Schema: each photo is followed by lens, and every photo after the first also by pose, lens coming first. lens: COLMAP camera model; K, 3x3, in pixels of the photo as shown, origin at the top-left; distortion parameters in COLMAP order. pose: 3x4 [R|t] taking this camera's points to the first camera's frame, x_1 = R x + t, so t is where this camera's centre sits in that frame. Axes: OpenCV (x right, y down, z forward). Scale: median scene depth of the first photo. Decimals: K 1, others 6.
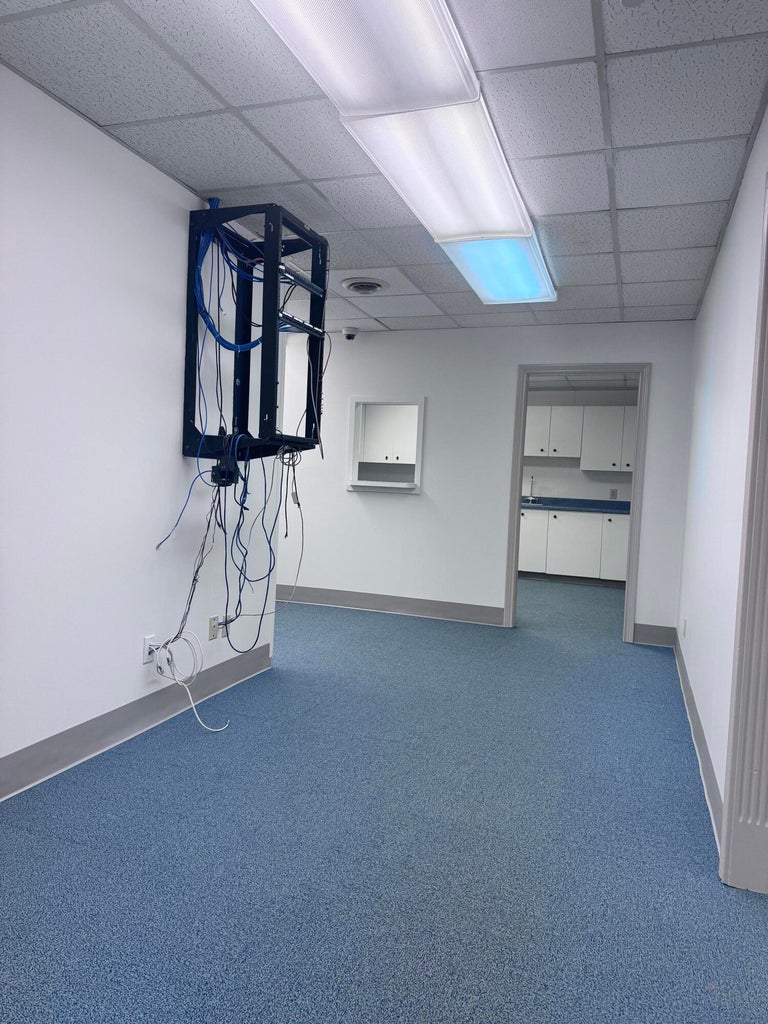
lens RADIAL K [[699.7, 0, 384.0], [0, 699.7, 512.0], [0, 0, 1]] dist [-0.009518, -0.002948]
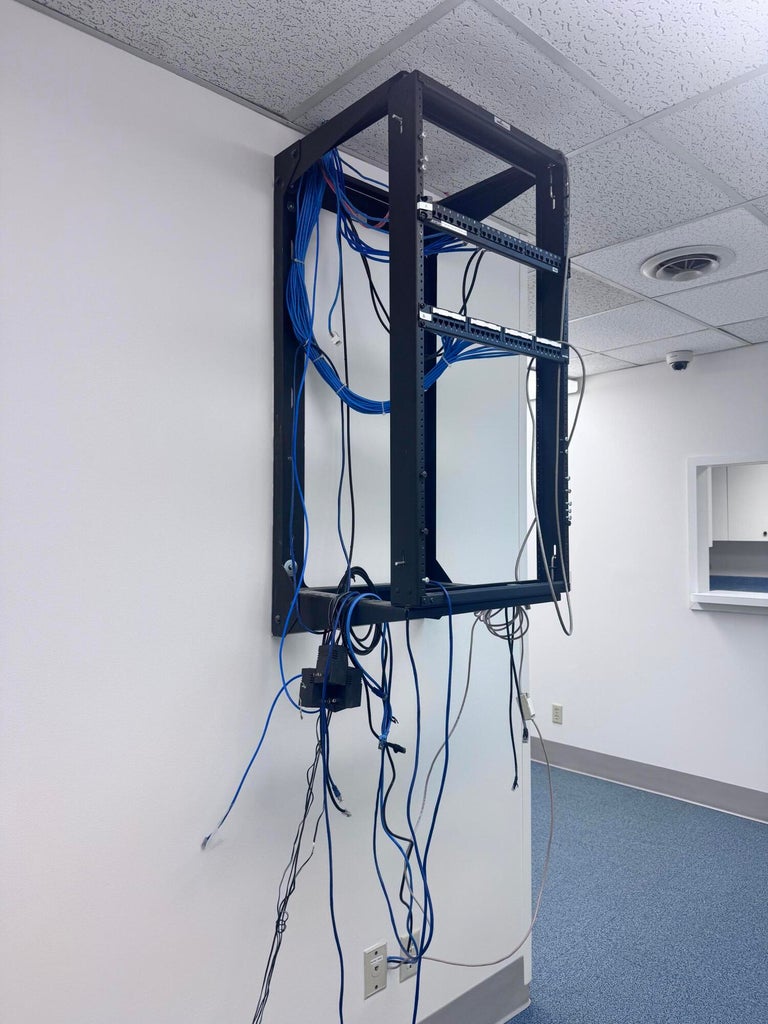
lens RADIAL K [[751.5, 0, 343.3], [0, 751.5, 525.3], [0, 0, 1]] dist [0.140929, -0.229966]
pose [[0.873624, -0.071007, -0.481392, 0.020230], [0.029102, 0.995149, -0.093975, -0.101333], [0.485730, 0.068089, 0.871453, 0.520641]]
